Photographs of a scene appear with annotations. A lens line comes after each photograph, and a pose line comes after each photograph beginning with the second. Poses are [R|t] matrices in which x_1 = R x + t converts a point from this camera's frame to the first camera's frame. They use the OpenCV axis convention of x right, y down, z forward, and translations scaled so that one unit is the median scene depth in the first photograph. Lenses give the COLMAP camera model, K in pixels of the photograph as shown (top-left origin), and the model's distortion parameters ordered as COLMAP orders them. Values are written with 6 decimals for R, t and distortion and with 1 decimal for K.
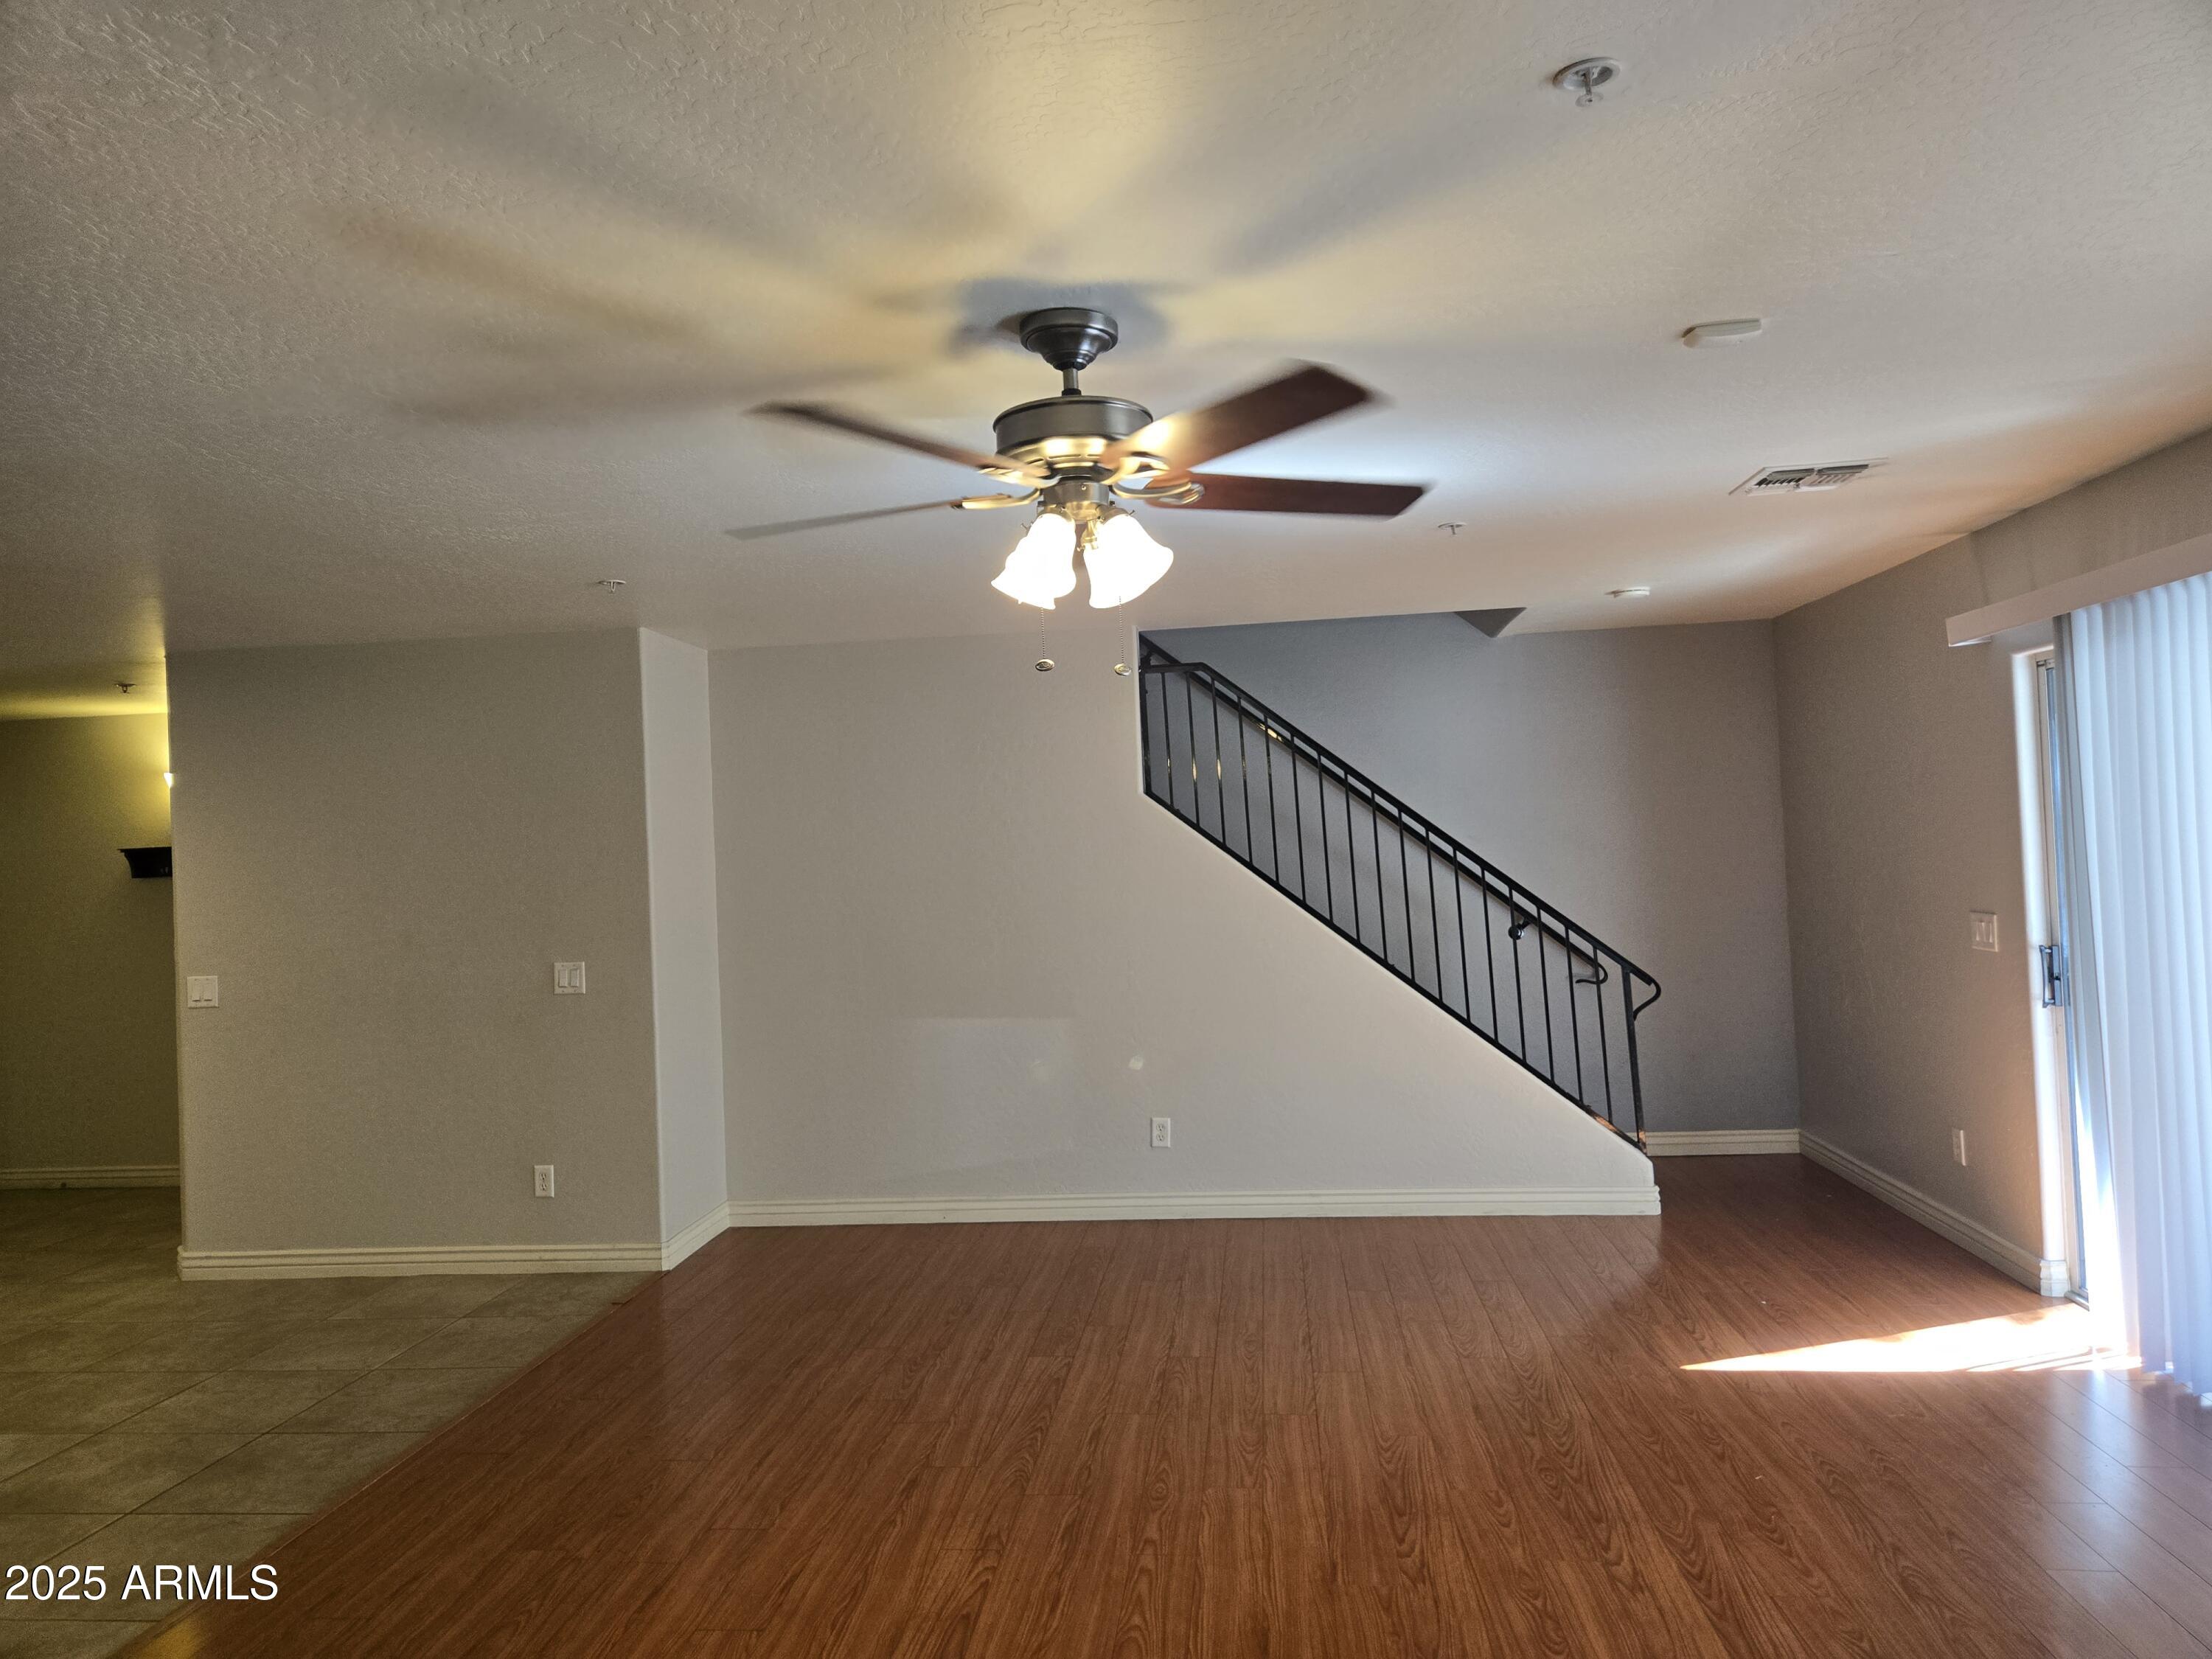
lens RADIAL K [[1486.7, 0, 1104.8], [0, 1486.7, 825.0], [0, 0, 1]] dist [0.062836, -0.048137]
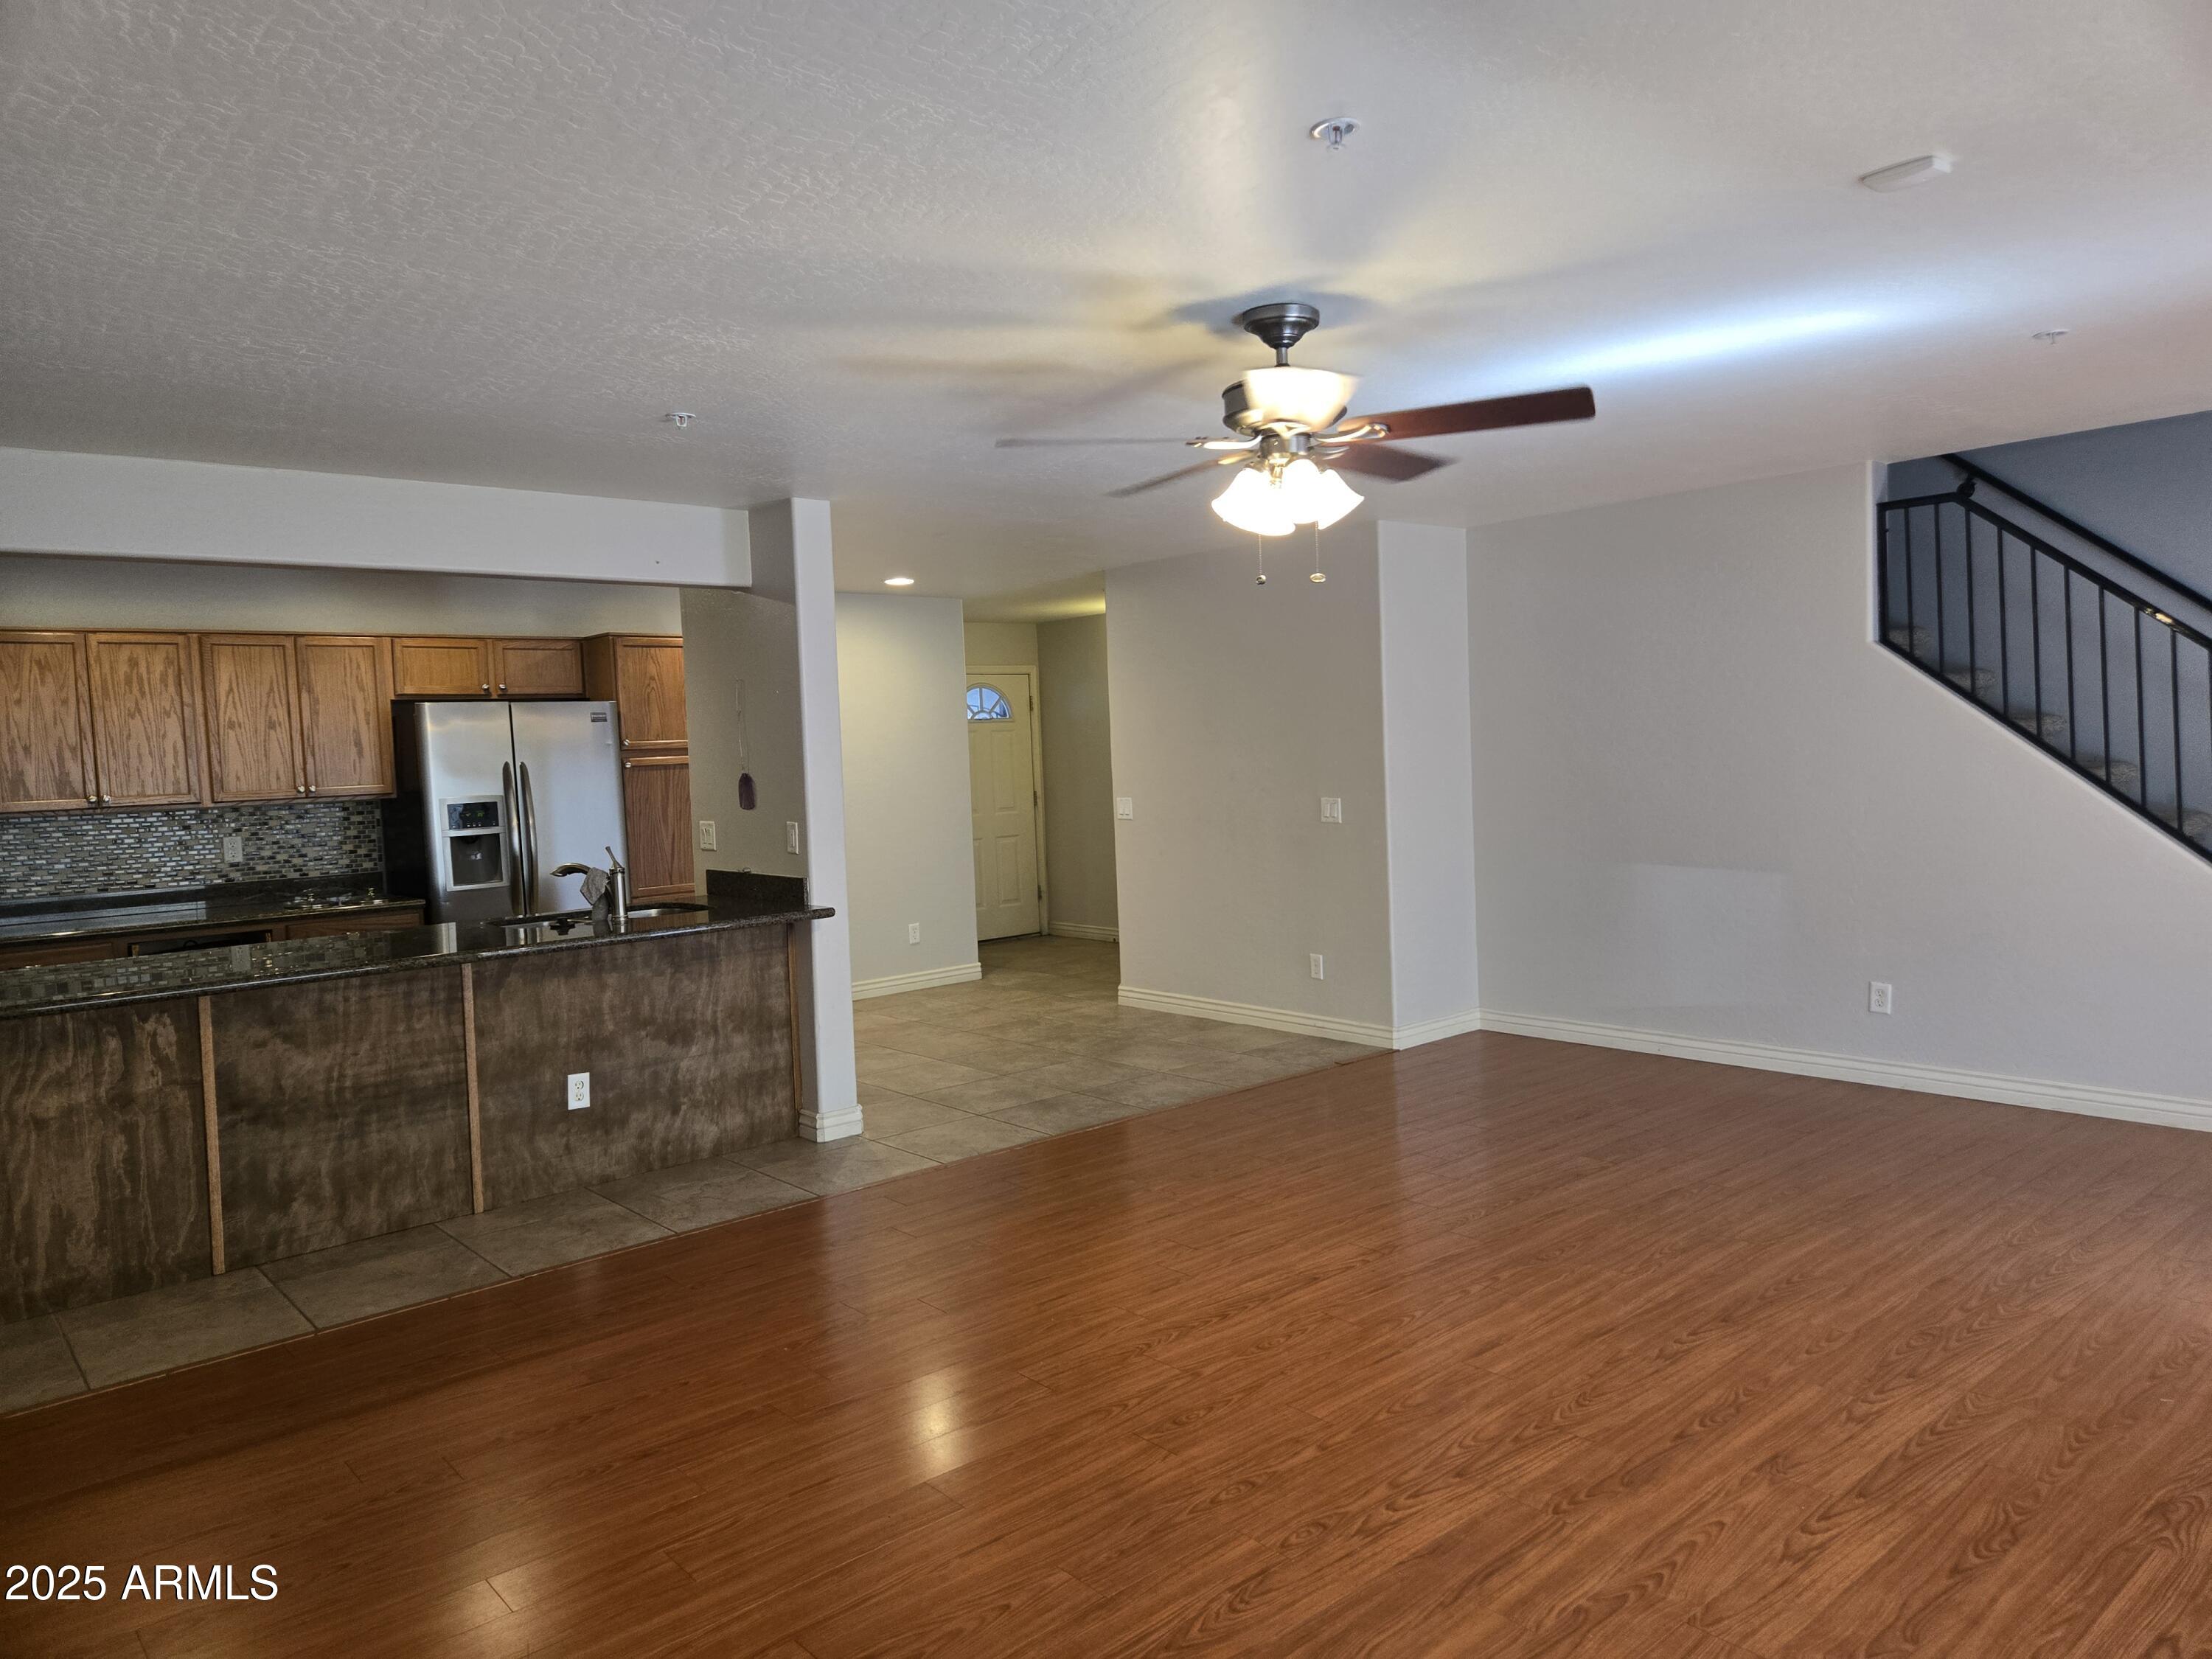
lens RADIAL K [[1486.7, 0, 1085.3], [0, 1486.7, 834.4], [0, 0, 1]] dist [0.062836, -0.048137]
pose [[0.726984, 0.052441, -0.684649, 0.548779], [0.023235, 0.994630, 0.100856, -0.013553], [0.686262, -0.089229, 0.721861, -0.071915]]
